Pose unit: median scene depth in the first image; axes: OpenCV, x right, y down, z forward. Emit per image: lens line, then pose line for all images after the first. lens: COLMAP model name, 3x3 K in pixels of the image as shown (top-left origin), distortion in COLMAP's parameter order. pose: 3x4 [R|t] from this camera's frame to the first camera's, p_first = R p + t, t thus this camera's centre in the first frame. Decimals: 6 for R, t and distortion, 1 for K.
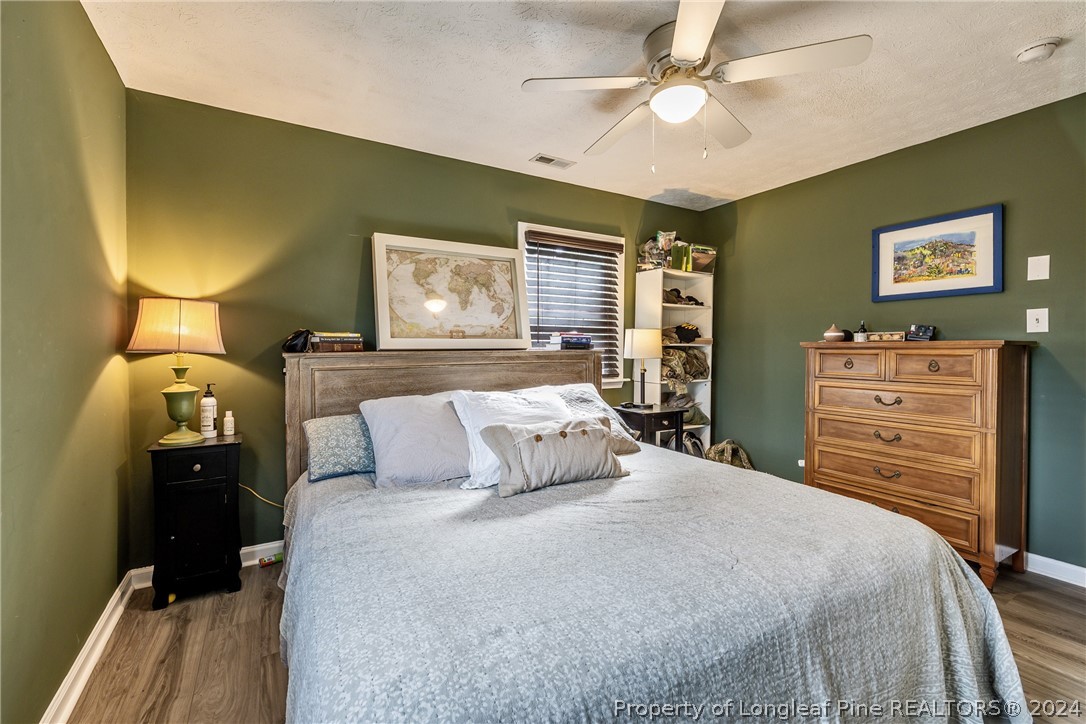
lens RADIAL K [[466.4, 0, 539.2], [0, 466.4, 353.8], [0, 0, 1]] dist [0.000889, 0.000415]
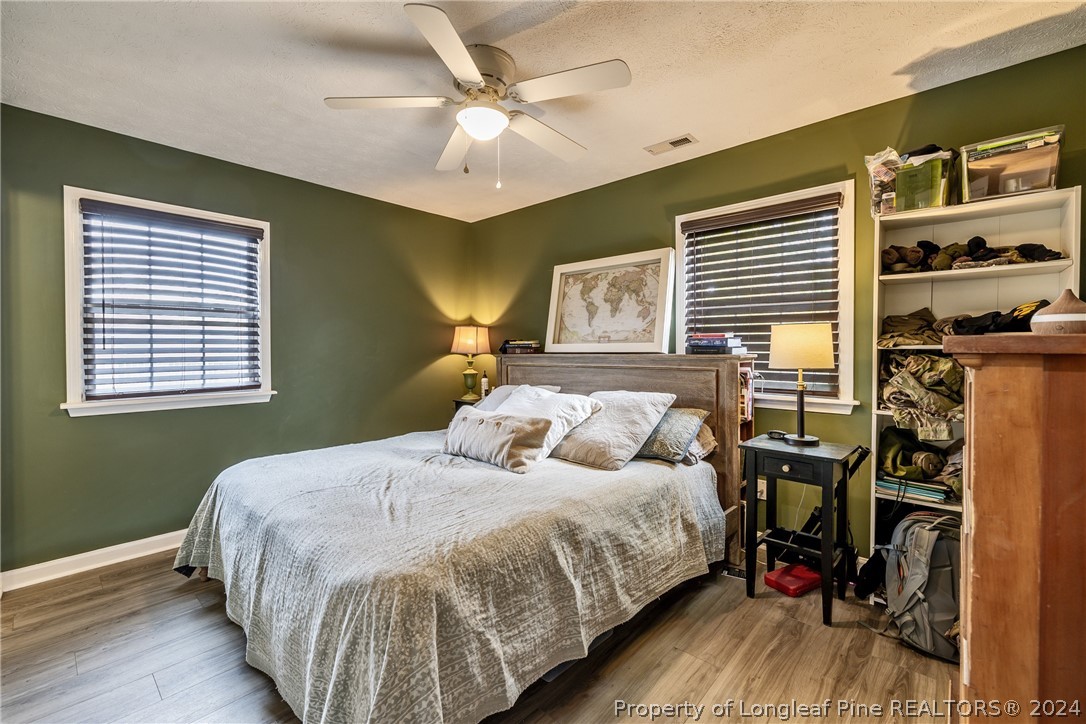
lens RADIAL K [[466.4, 0, 539.2], [0, 466.4, 353.8], [0, 0, 1]] dist [0.000889, 0.000415]
pose [[0.287546, 0.009337, -0.957721, 0.839966], [-0.011489, 0.999914, 0.006298, -0.011857], [0.957698, 0.009193, 0.287629, 0.511931]]
